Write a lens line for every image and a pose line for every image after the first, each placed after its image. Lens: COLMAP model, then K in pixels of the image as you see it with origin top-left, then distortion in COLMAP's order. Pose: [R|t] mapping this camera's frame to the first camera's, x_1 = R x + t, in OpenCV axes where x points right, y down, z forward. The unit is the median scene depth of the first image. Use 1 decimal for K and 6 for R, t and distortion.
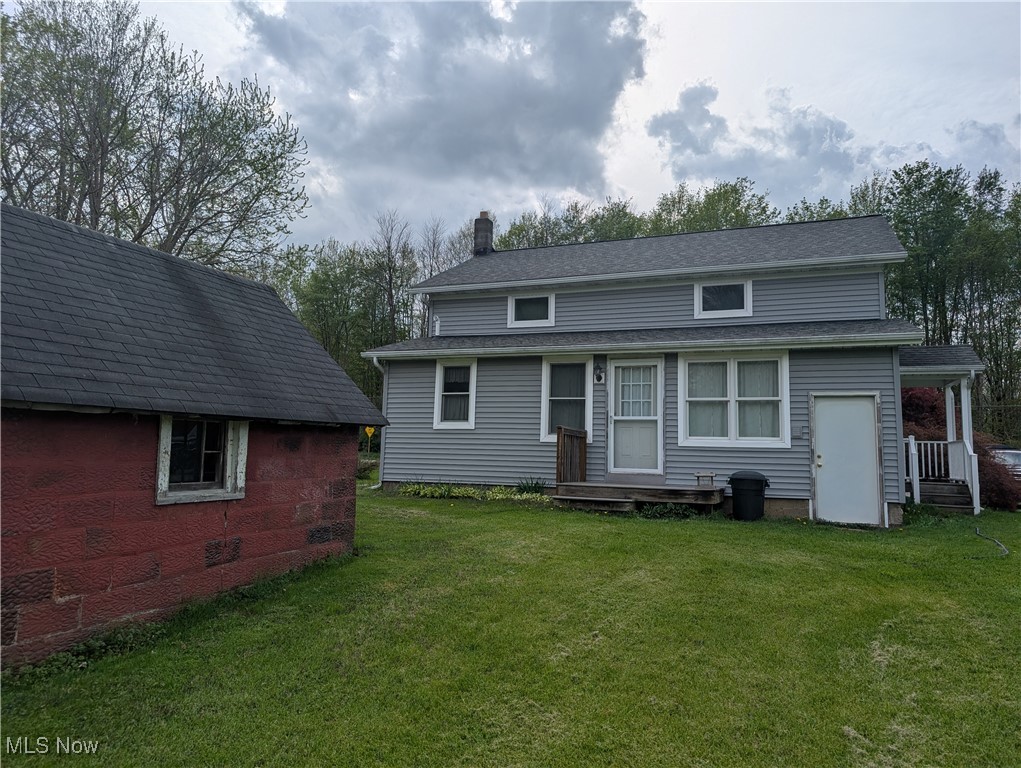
lens RADIAL K [[736.9, 0, 510.8], [0, 736.9, 378.1], [0, 0, 1]] dist [-0.000068, -0.001818]
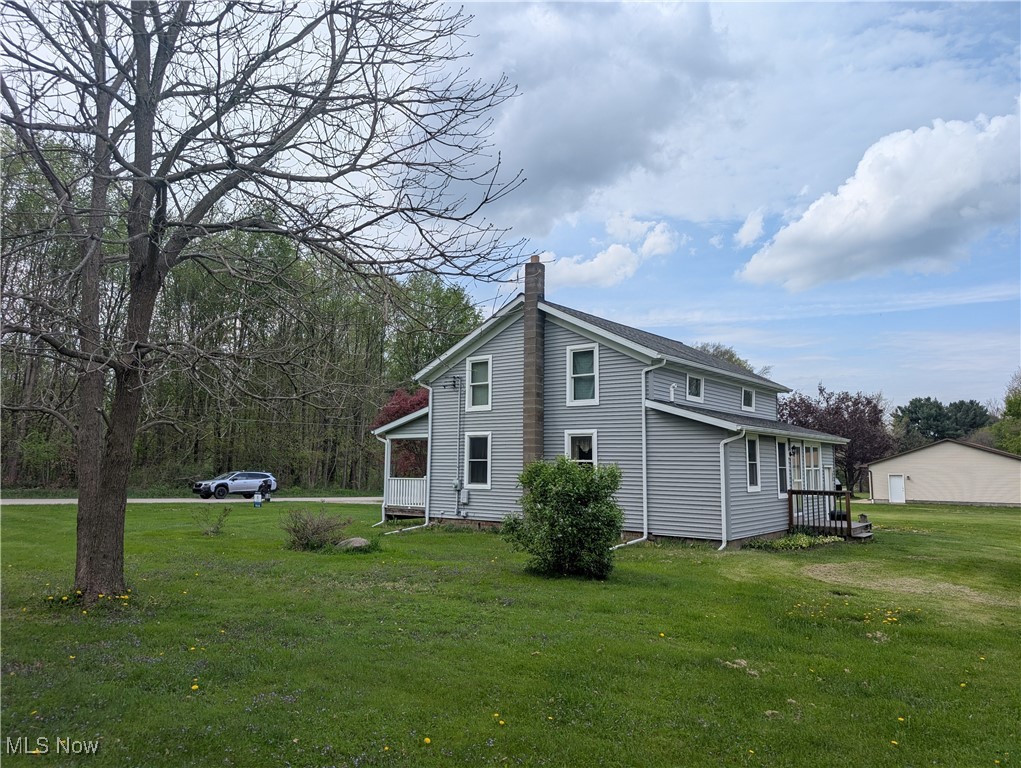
lens RADIAL K [[727.9, 0, 511.2], [0, 727.9, 379.2], [0, 0, 1]] dist [0.081960, -0.088605]
pose [[0.254145, 0.087262, 0.963221, -1.498277], [-0.112463, 0.991832, -0.060180, 0.002506], [-0.960605, -0.093032, 0.261883, 1.168917]]
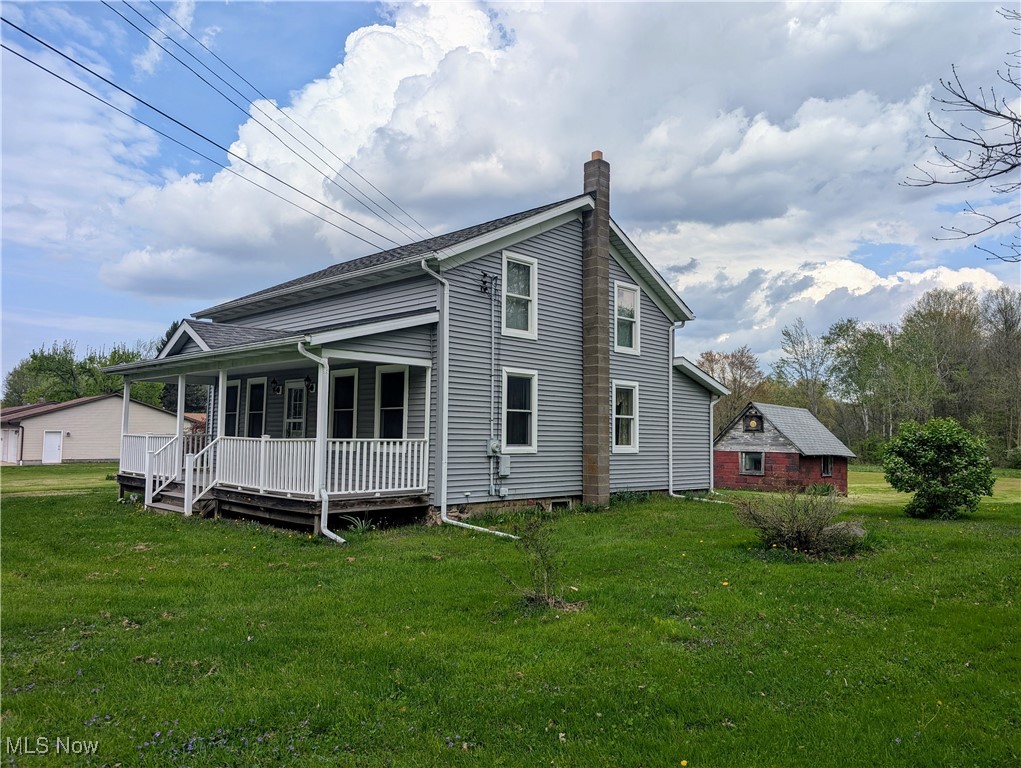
lens RADIAL K [[736.2, 0, 510.5], [0, 736.2, 384.0], [0, 0, 1]] dist [0.080838, -0.088314]
pose [[-0.921254, -0.014340, 0.388697, -0.388111], [-0.085299, 0.982443, -0.165921, 0.227846], [-0.379493, -0.186011, -0.906303, 2.600831]]
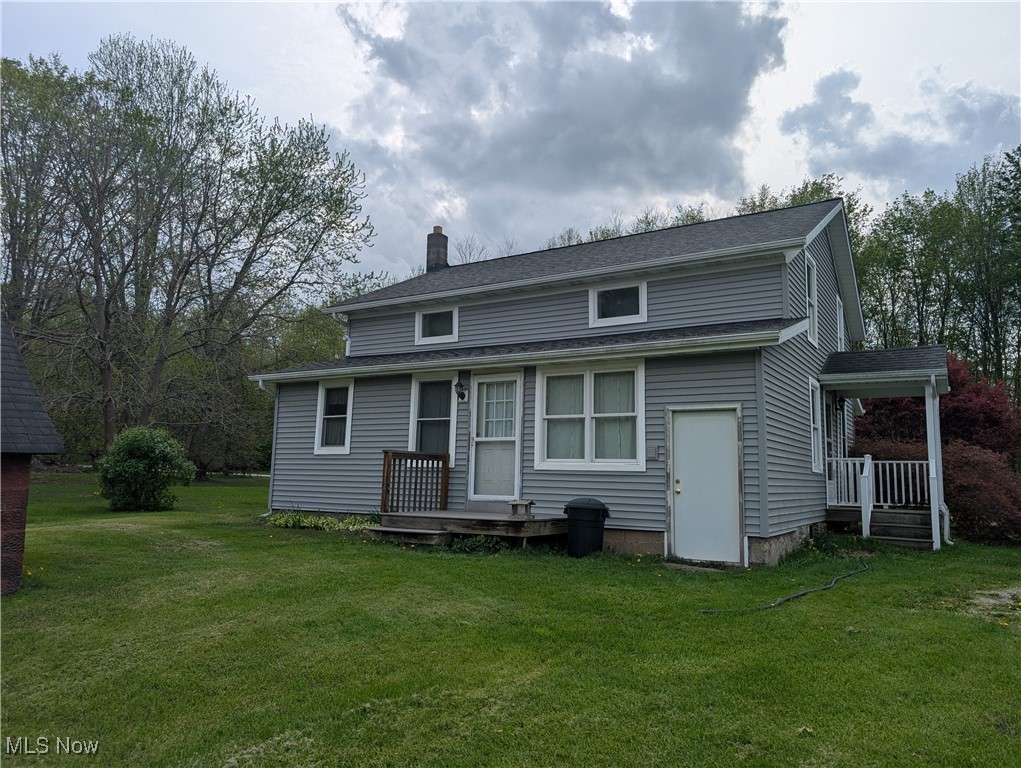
lens RADIAL K [[736.2, 0, 510.5], [0, 736.2, 384.0], [0, 0, 1]] dist [0.080838, -0.088314]
pose [[0.986967, -0.028678, -0.158349, 0.324358], [0.025278, 0.999406, -0.023443, 0.007903], [0.158927, 0.019135, 0.987105, 0.104808]]
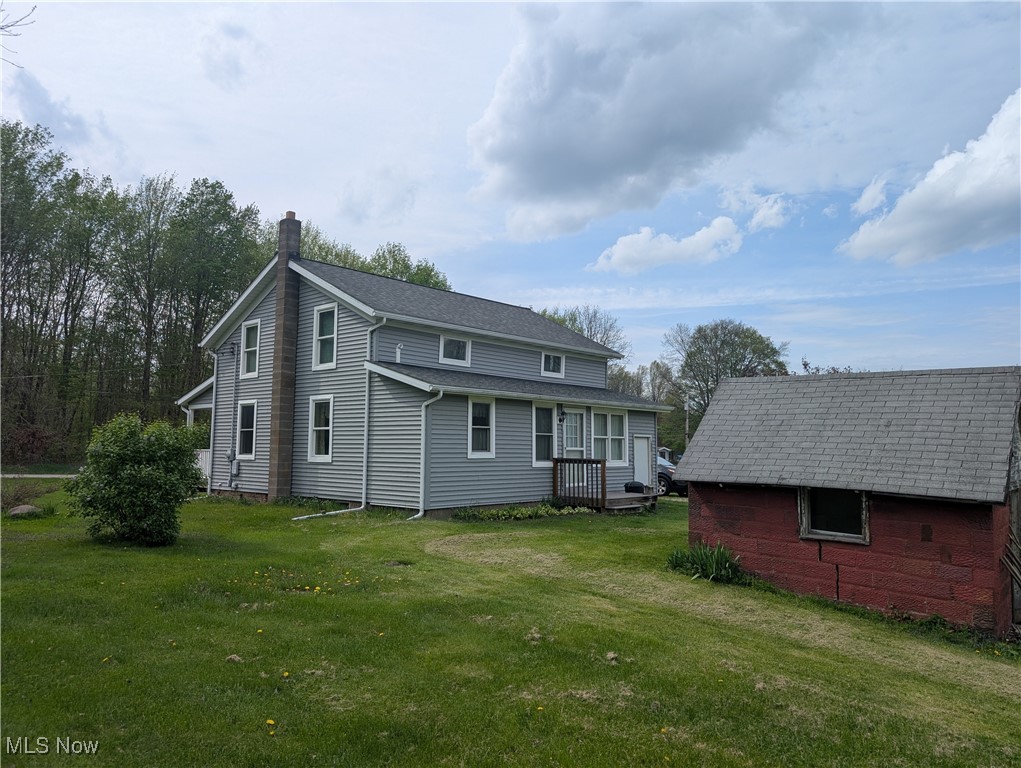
lens RADIAL K [[736.2, 0, 510.5], [0, 736.2, 384.0], [0, 0, 1]] dist [0.080838, -0.088314]
pose [[0.336624, 0.057453, 0.939885, -1.247753], [-0.107325, 0.993973, -0.022320, -0.027928], [-0.935503, -0.093359, 0.340761, 0.614748]]
